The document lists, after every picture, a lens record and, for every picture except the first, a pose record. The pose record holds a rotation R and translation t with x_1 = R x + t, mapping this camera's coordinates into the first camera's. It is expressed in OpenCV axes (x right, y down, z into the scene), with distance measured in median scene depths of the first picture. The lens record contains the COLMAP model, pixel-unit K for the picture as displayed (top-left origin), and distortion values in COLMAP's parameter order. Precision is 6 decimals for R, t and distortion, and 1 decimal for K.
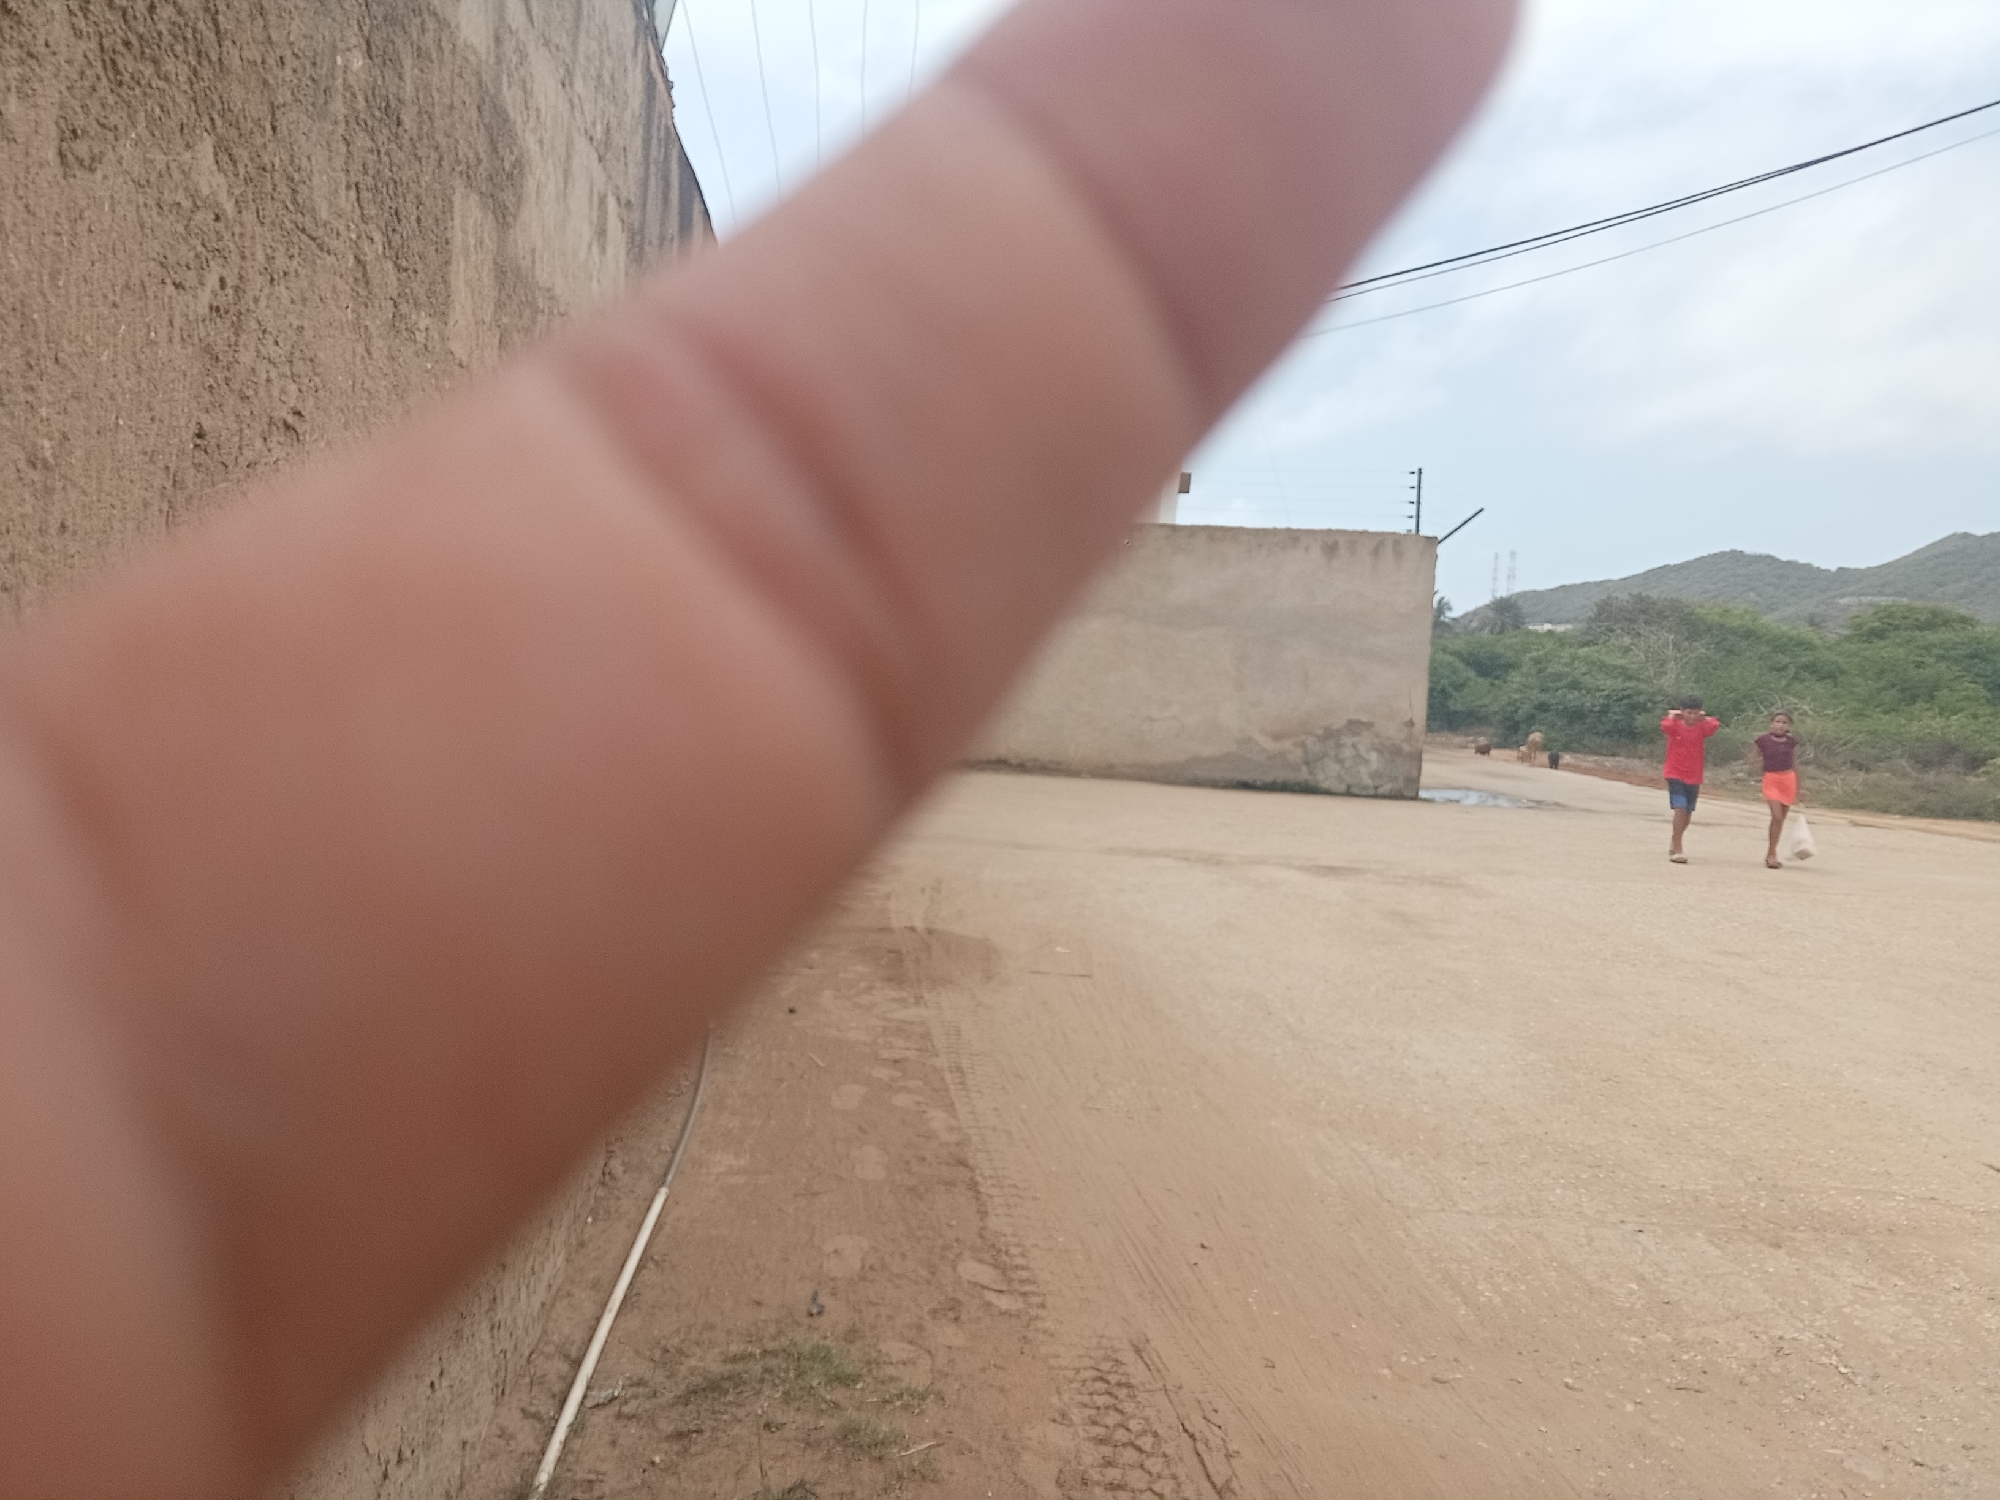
lens RADIAL K [[1572.2, 0, 1038.3], [0, 1572.2, 762.1], [0, 0, 1]] dist [0.013847, -0.055807]
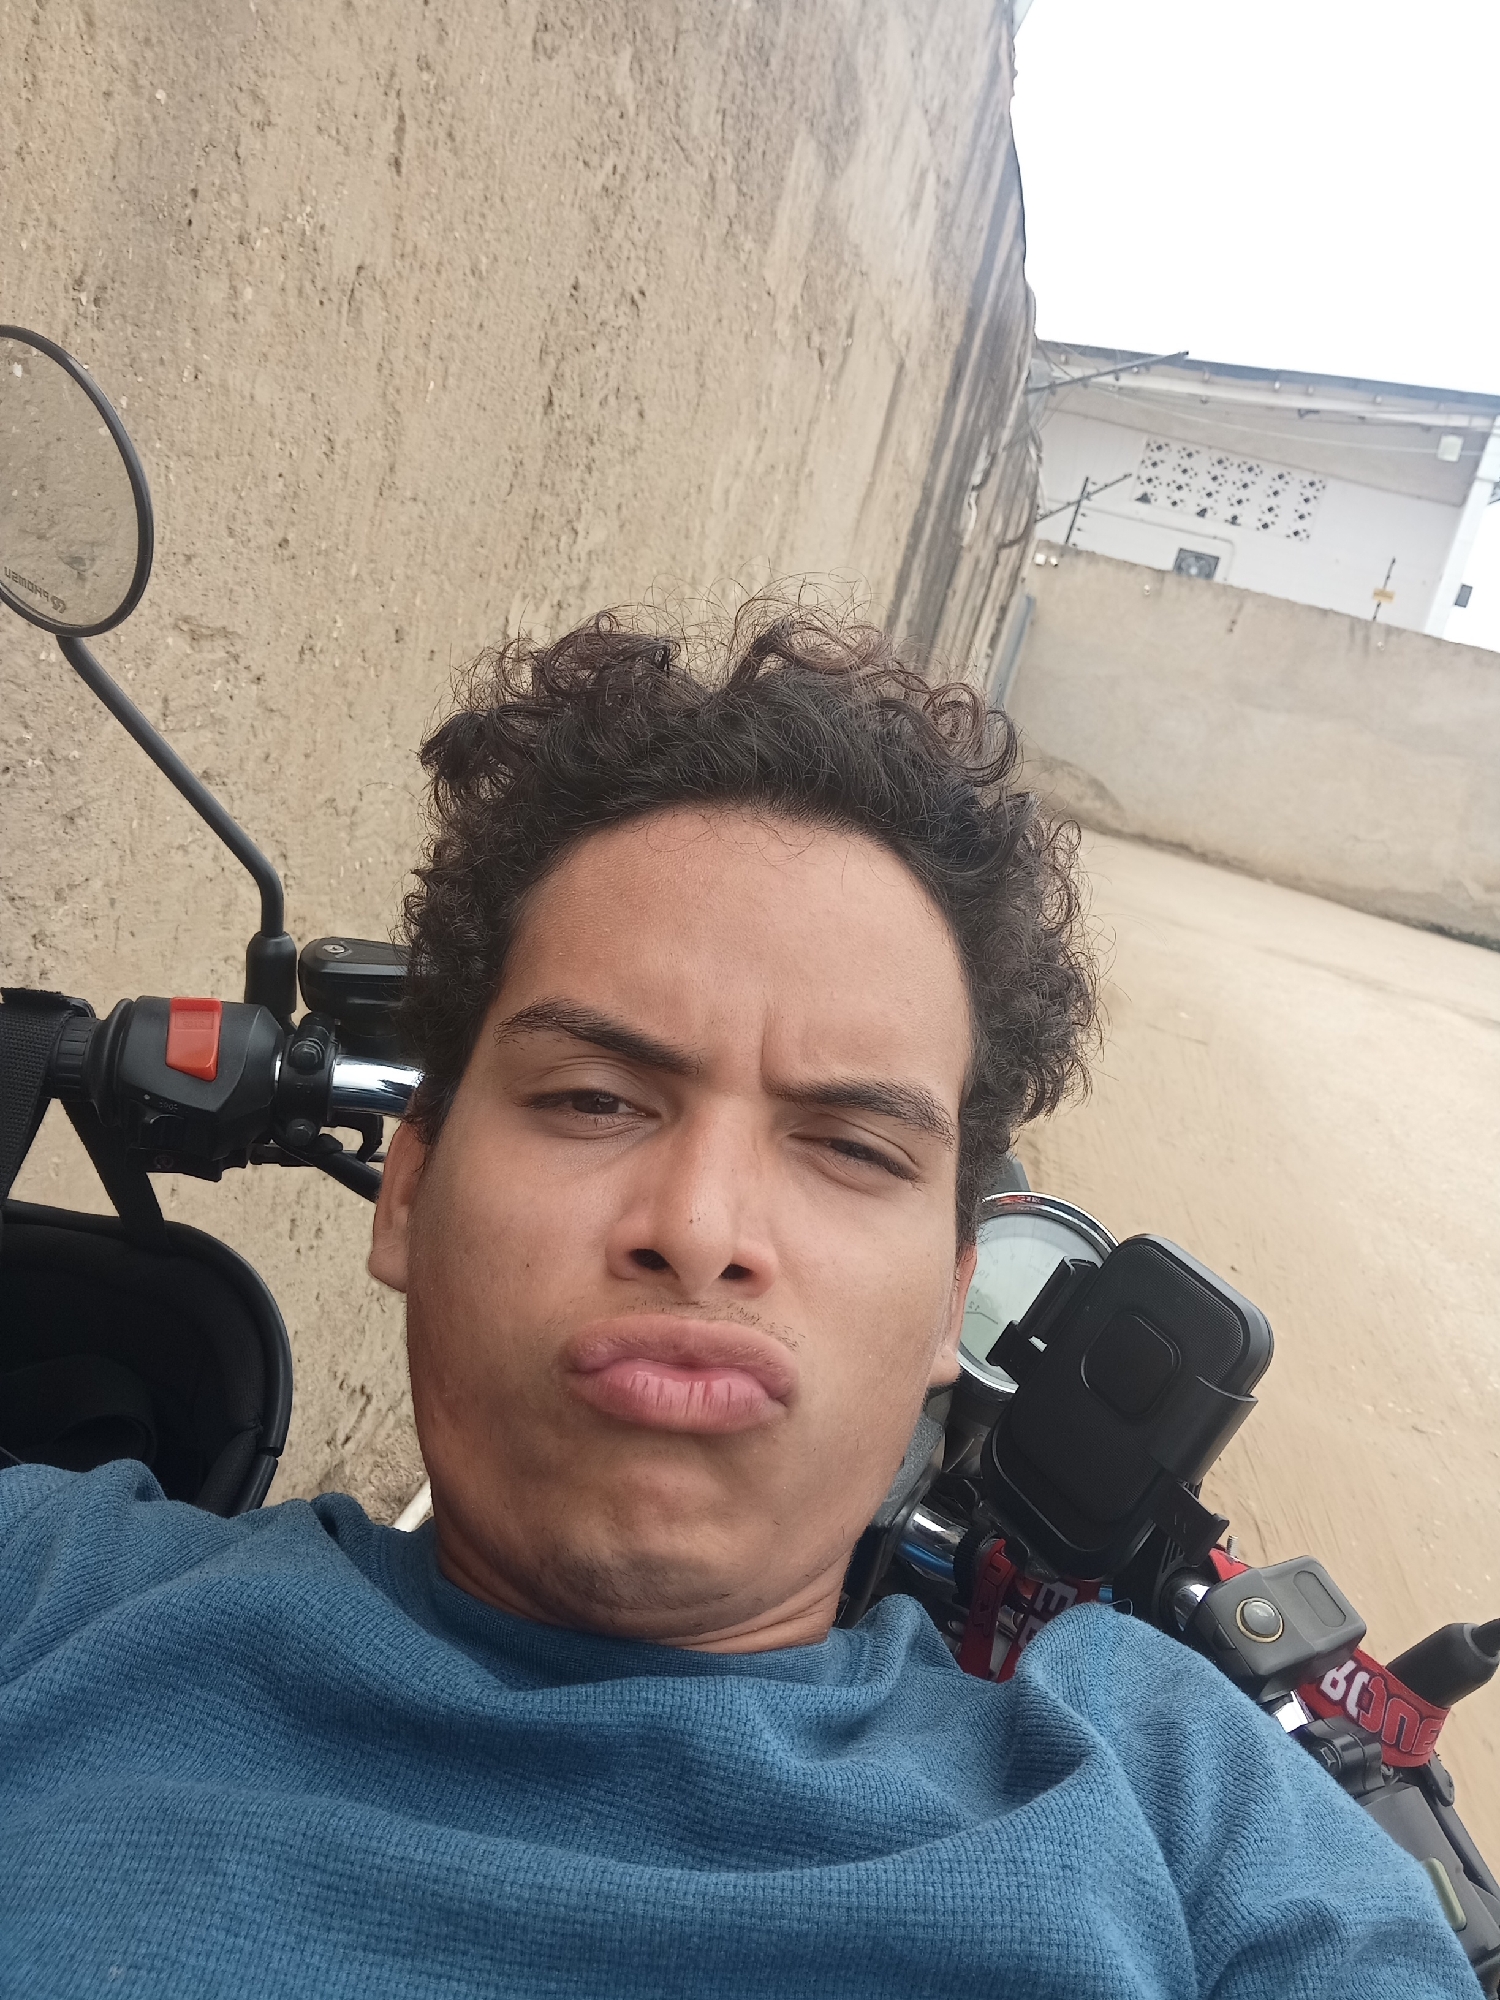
lens RADIAL K [[1572.2, 0, 750.0], [0, 1572.2, 1000.0], [0, 0, 1]] dist [0.013847, -0.055807]
pose [[0.930568, 0.255404, -0.262318, 0.058197], [-0.223007, 0.963649, 0.147136, 0.084015], [0.290362, -0.078421, 0.953698, -0.153271]]
